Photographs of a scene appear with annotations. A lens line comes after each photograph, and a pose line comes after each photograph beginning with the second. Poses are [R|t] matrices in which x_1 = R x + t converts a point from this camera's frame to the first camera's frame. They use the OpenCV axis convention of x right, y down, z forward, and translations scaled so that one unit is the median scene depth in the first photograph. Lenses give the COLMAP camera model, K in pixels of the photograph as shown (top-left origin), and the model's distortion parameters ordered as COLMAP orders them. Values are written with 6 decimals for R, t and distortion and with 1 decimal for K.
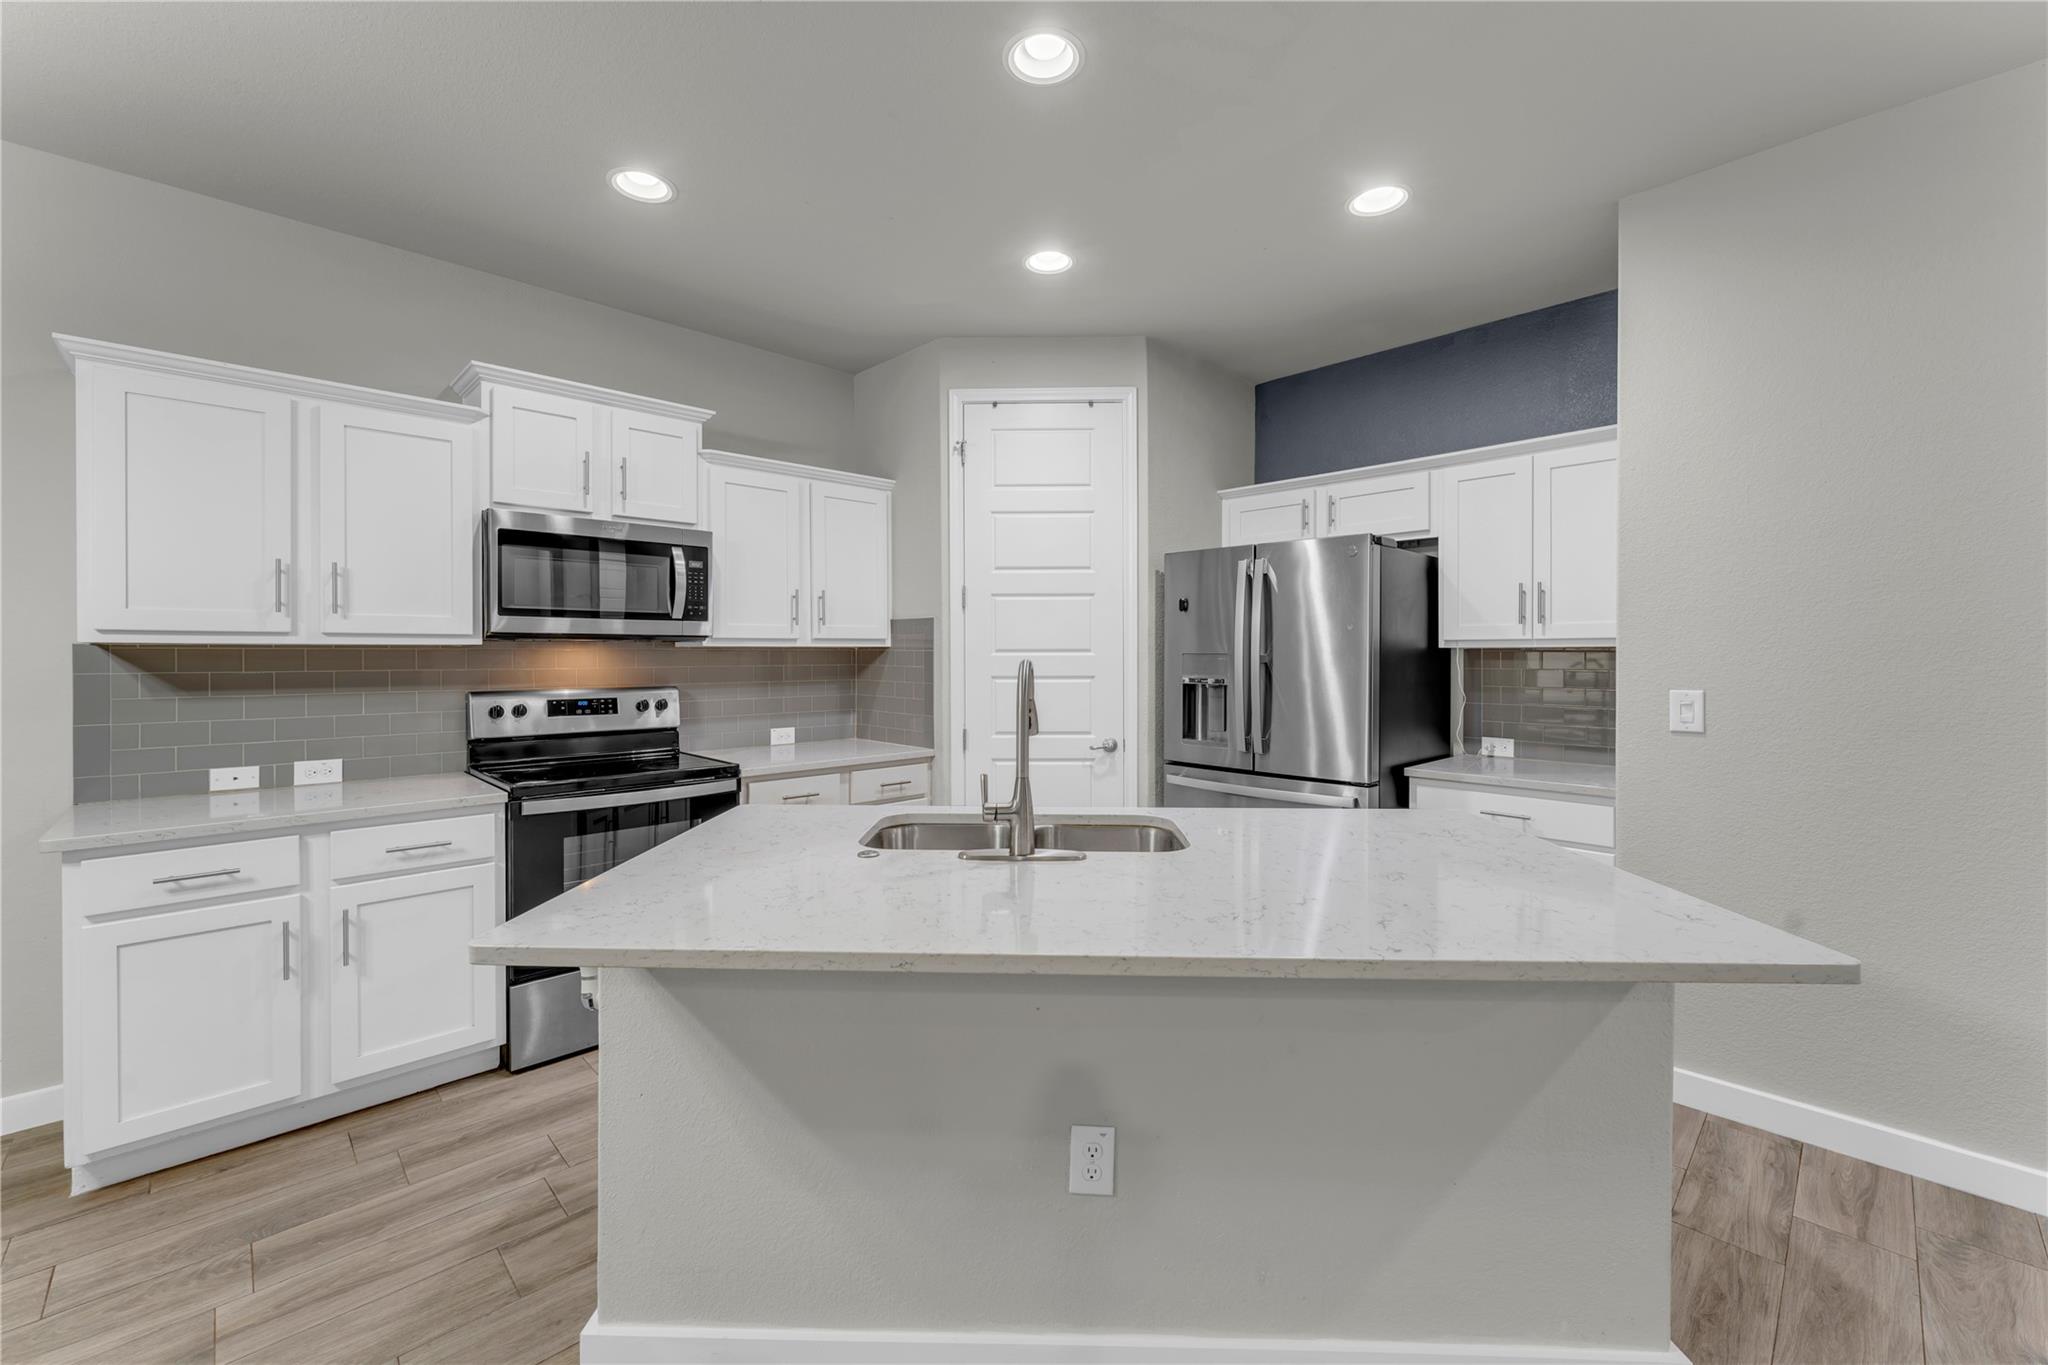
lens RADIAL K [[823.5, 0, 1026.6], [0, 823.5, 662.9], [0, 0, 1]] dist [-0.000755, 0.001112]
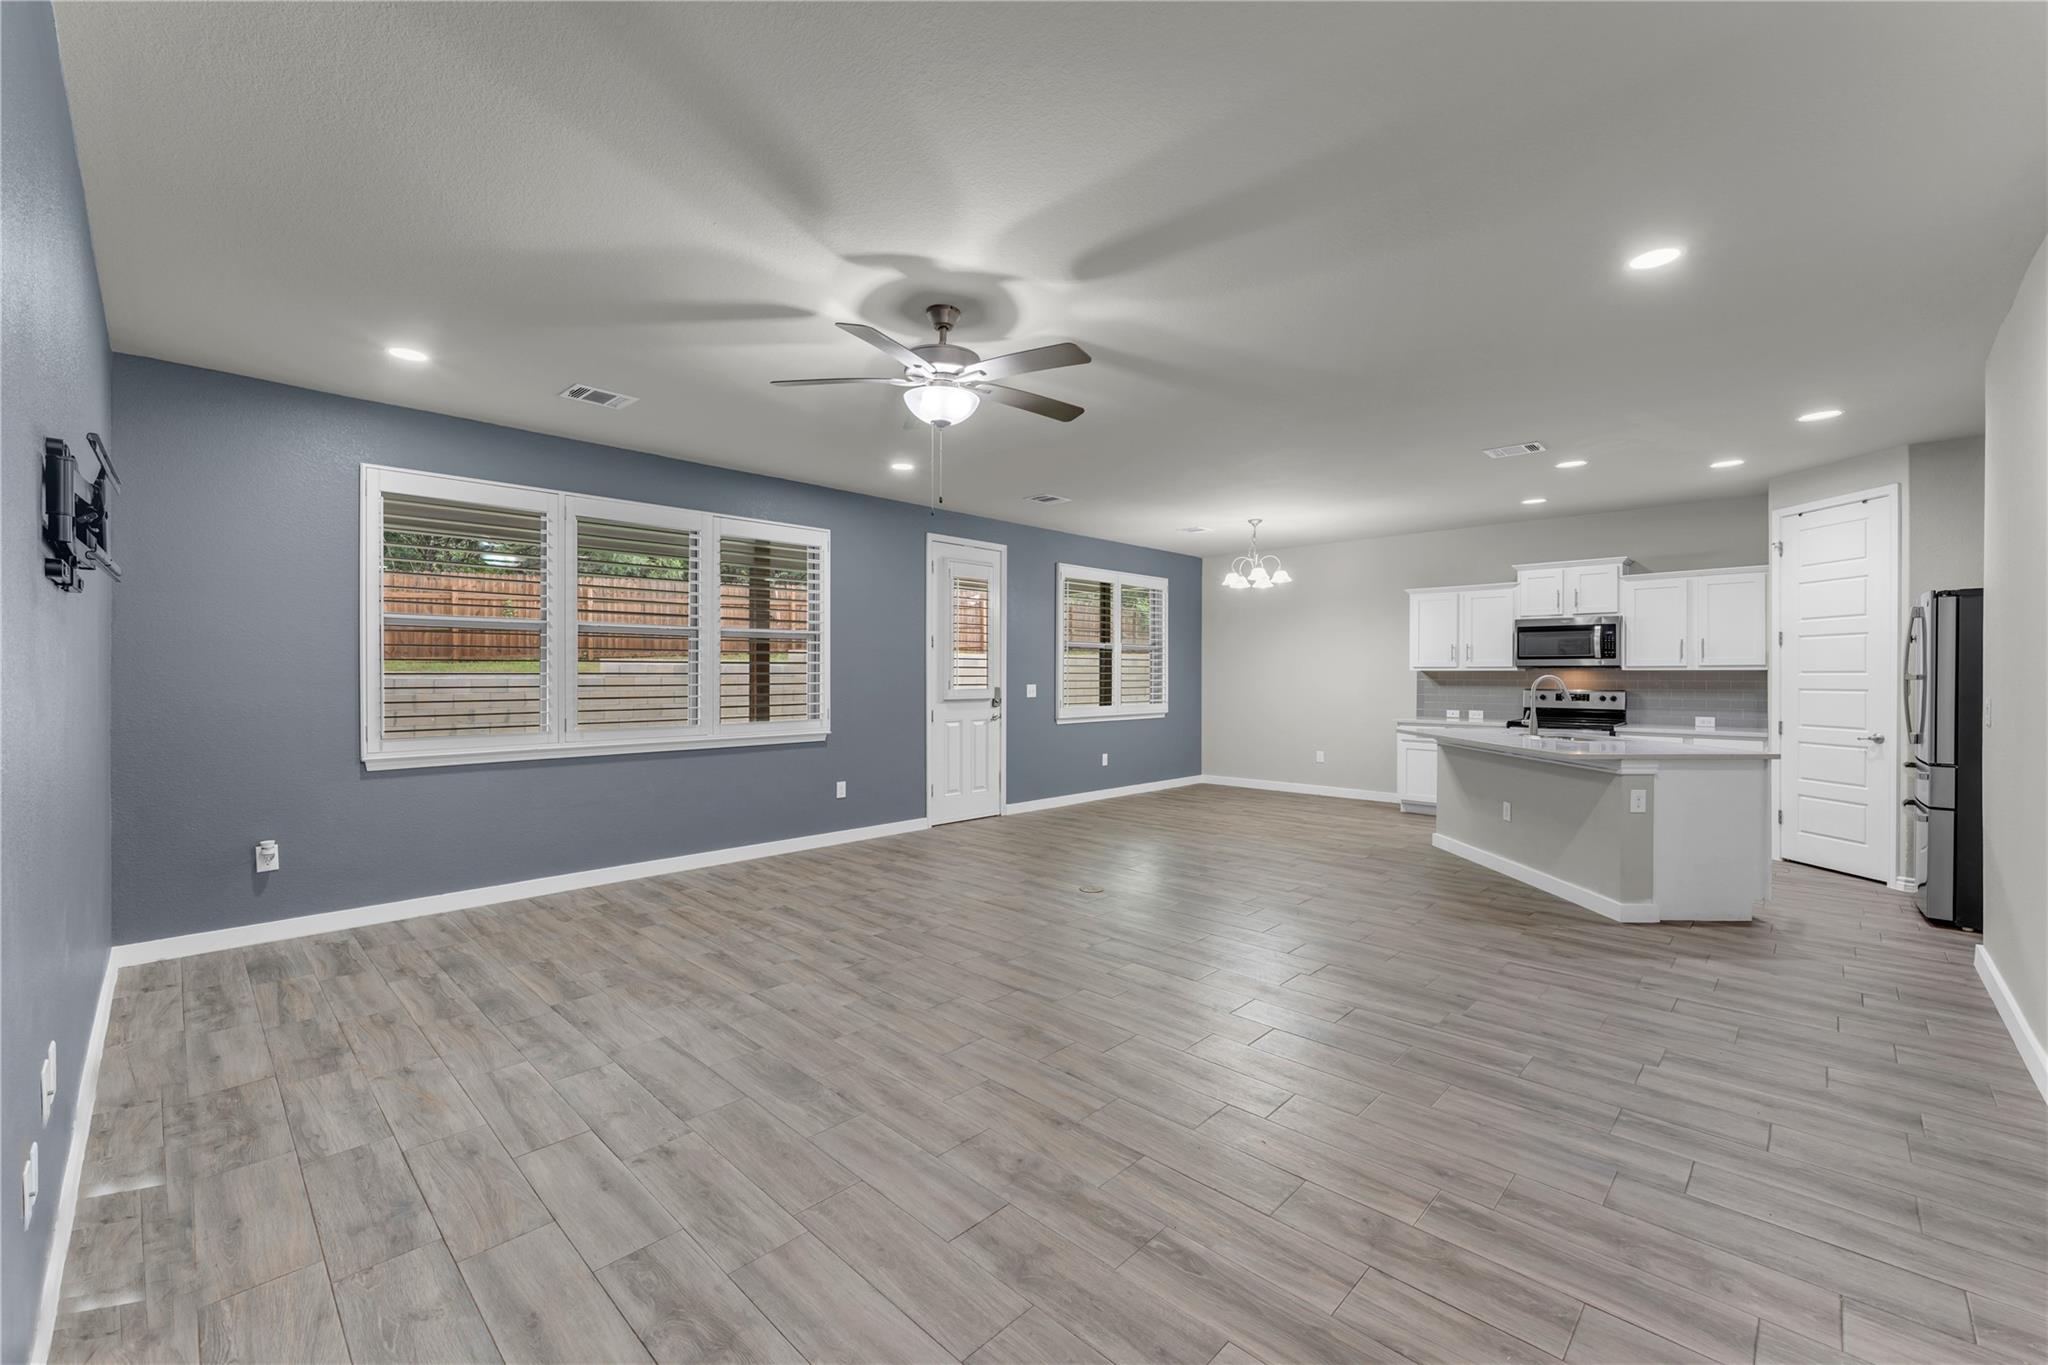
lens RADIAL K [[823.5, 0, 997.5], [0, 823.5, 672.7], [0, 0, 1]] dist [-0.000755, 0.001112]
pose [[0.004625, -0.001457, -0.999988, 1.730586], [-0.014365, 0.999896, -0.001523, 0.012546], [0.999886, 0.014372, 0.004604, -0.594240]]
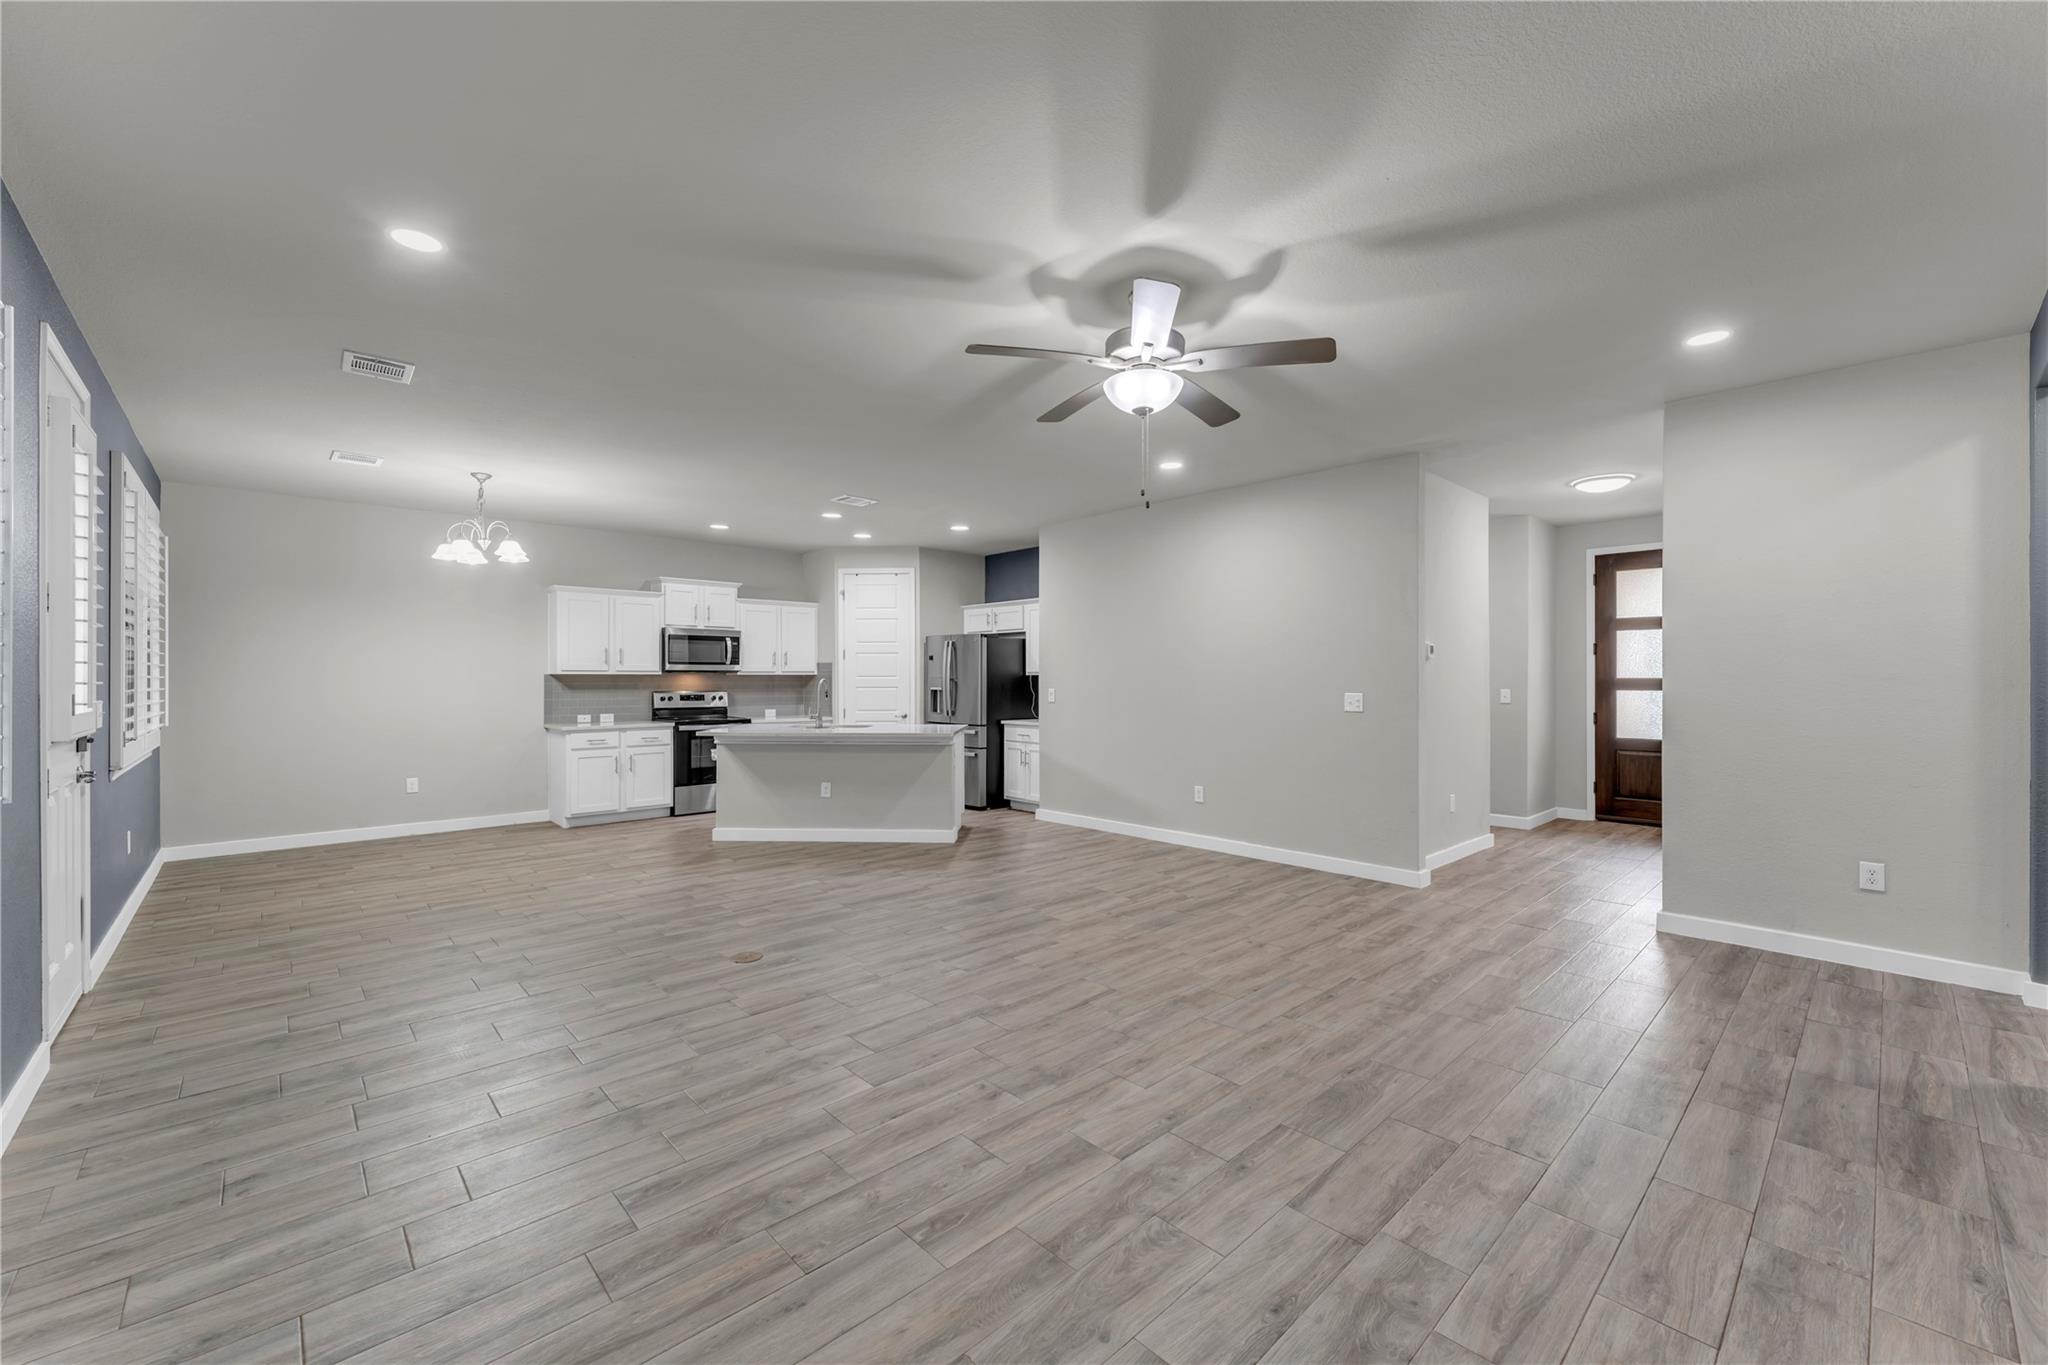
lens RADIAL K [[823.5, 0, 1032.2], [0, 823.5, 686.4], [0, 0, 1]] dist [-0.000755, 0.001112]
pose [[0.999738, 0.001349, -0.022834, 0.610398], [-0.001396, 0.999997, -0.002026, 0.021265], [0.022832, 0.002057, 0.999737, -1.613560]]
